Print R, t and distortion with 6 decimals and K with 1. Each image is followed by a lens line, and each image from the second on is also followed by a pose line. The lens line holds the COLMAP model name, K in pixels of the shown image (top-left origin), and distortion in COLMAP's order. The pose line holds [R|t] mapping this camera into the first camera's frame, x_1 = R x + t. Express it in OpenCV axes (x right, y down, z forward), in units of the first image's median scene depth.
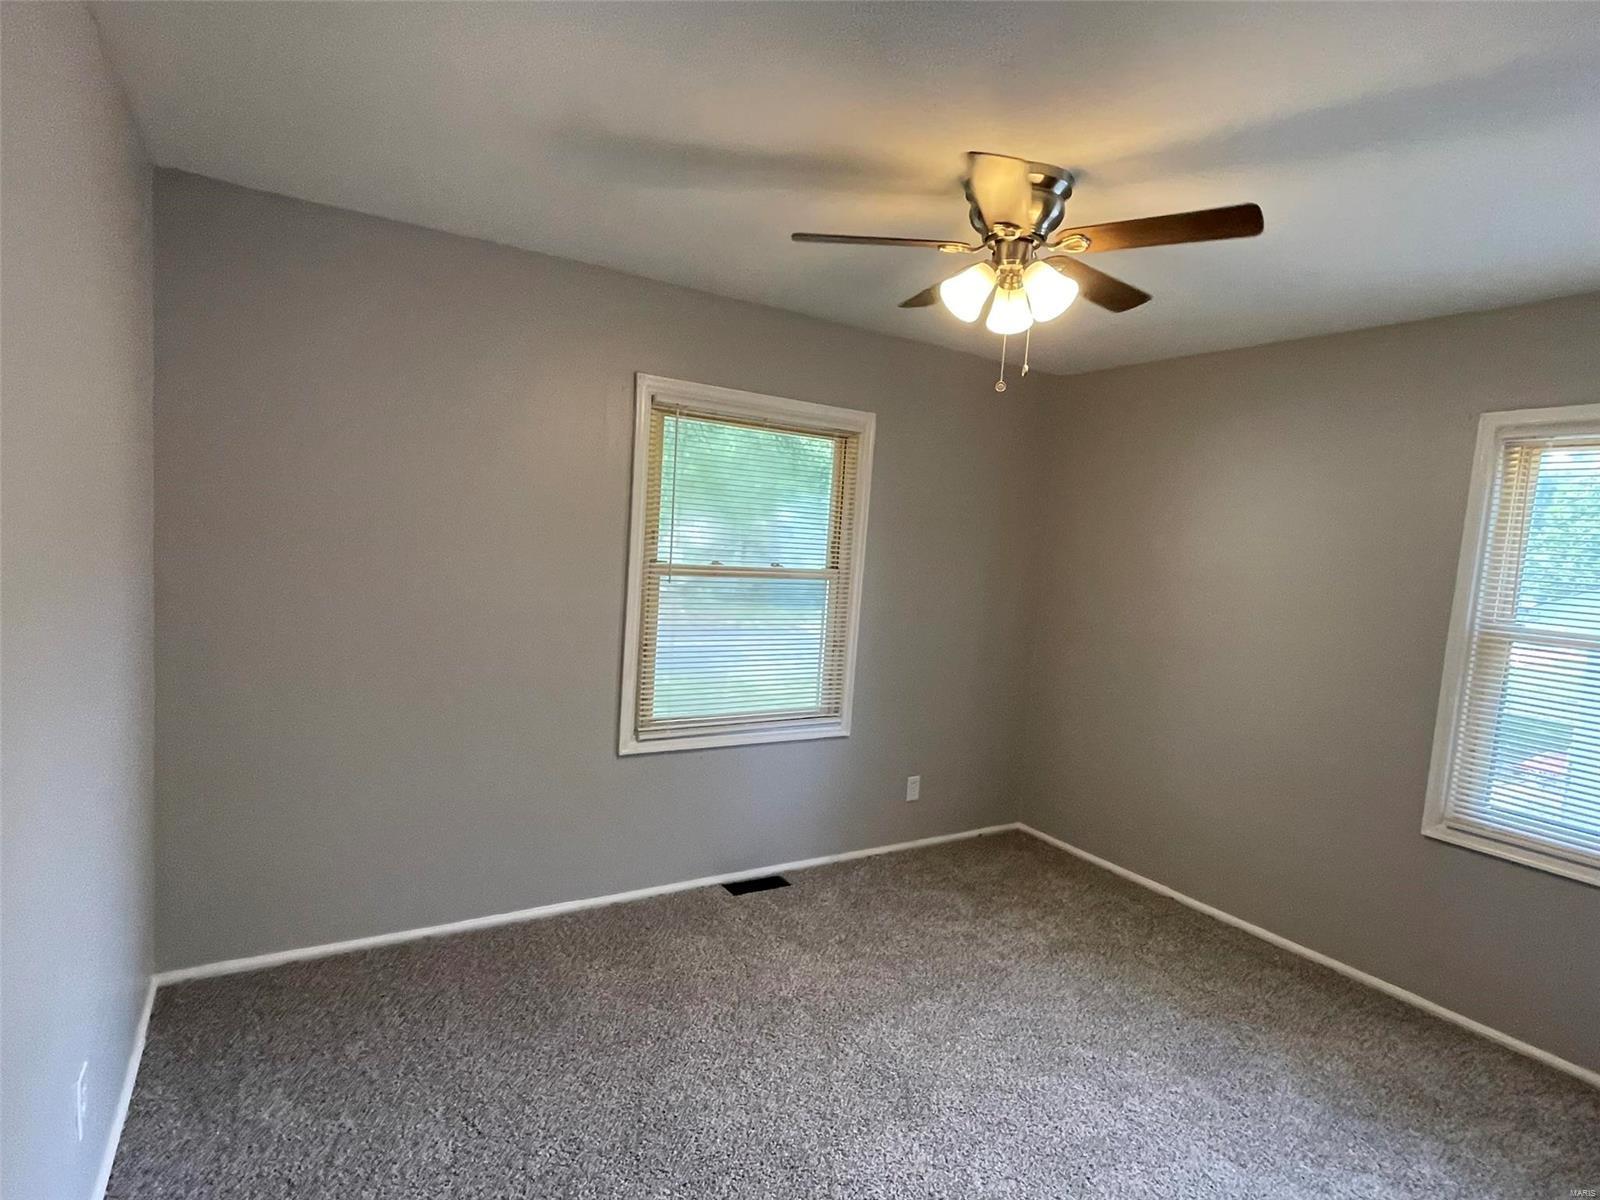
lens RADIAL K [[804.3, 0, 800.0], [0, 804.3, 600.0], [0, 0, 1]] dist [0.010245, -0.010724]
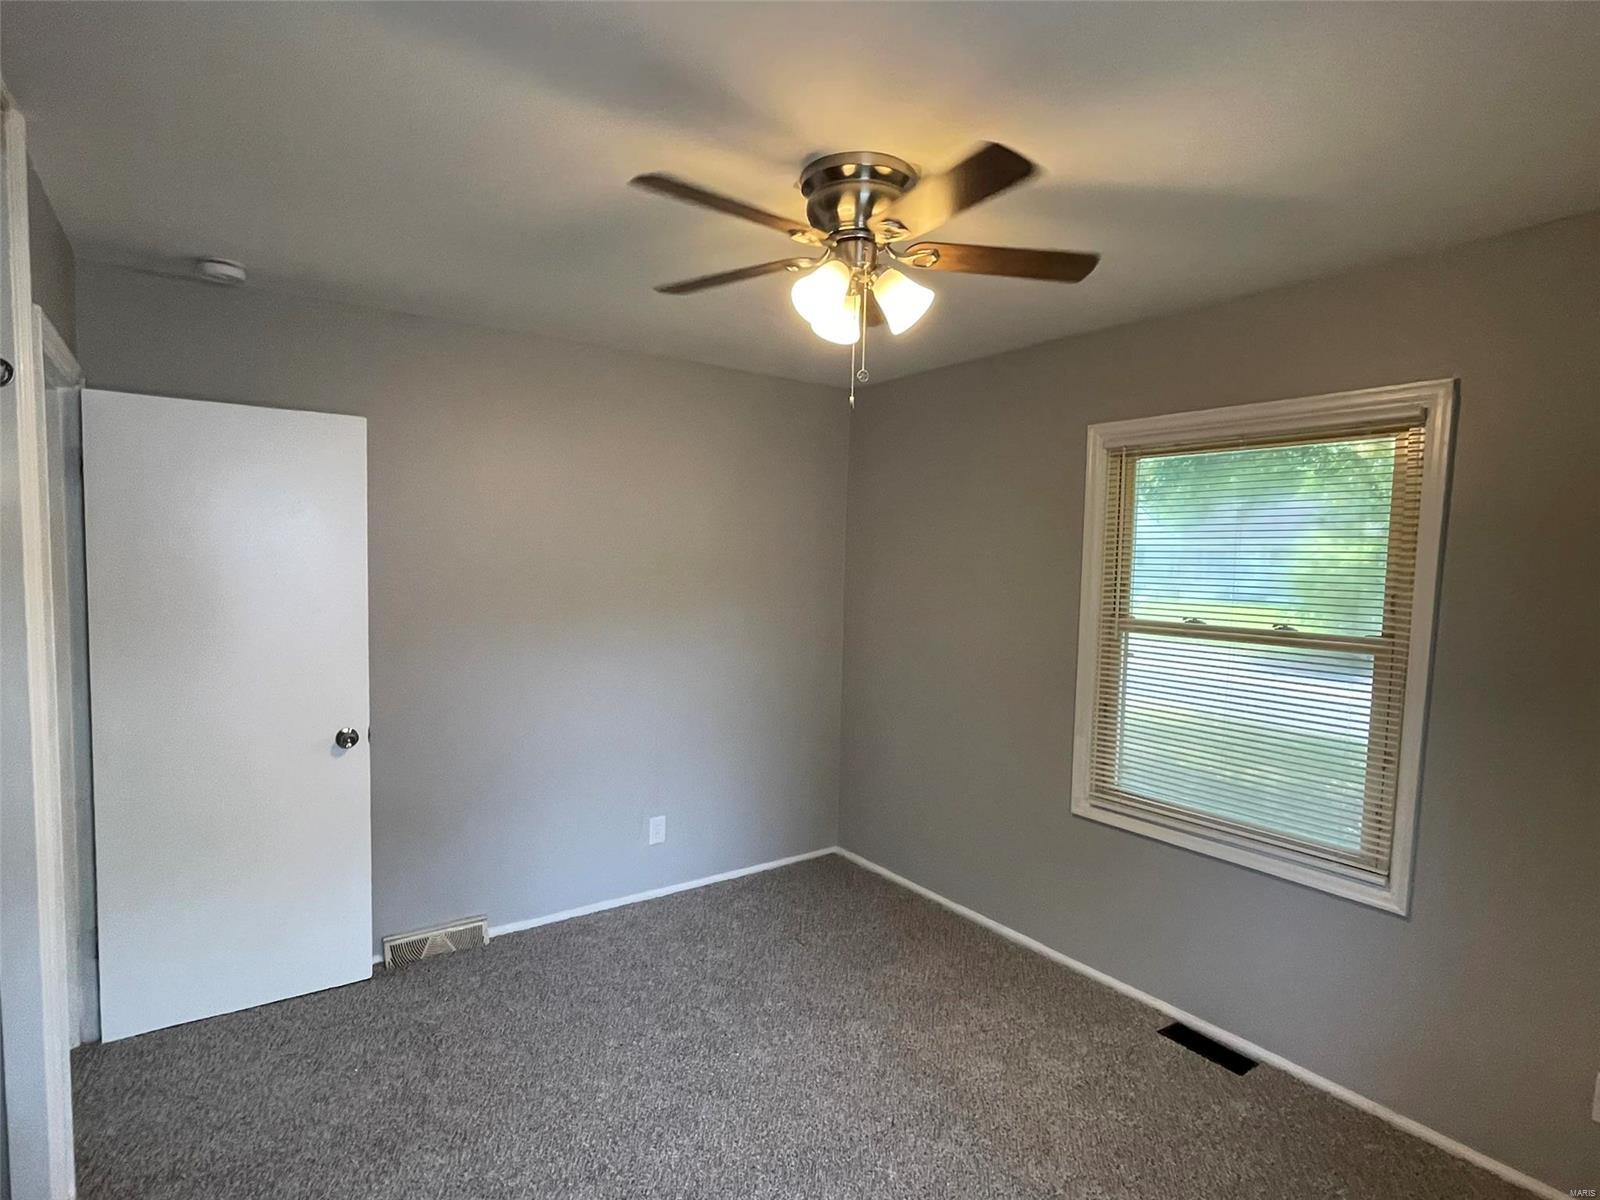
lens RADIAL K [[819.9, 0, 800.0], [0, 819.9, 600.0], [0, 0, 1]] dist [-0.046432, 0.026326]
pose [[0.071803, -0.015220, -0.997303, 0.687233], [-0.098265, 0.994911, -0.022258, -0.009045], [0.992567, 0.099598, 0.069942, 0.532286]]
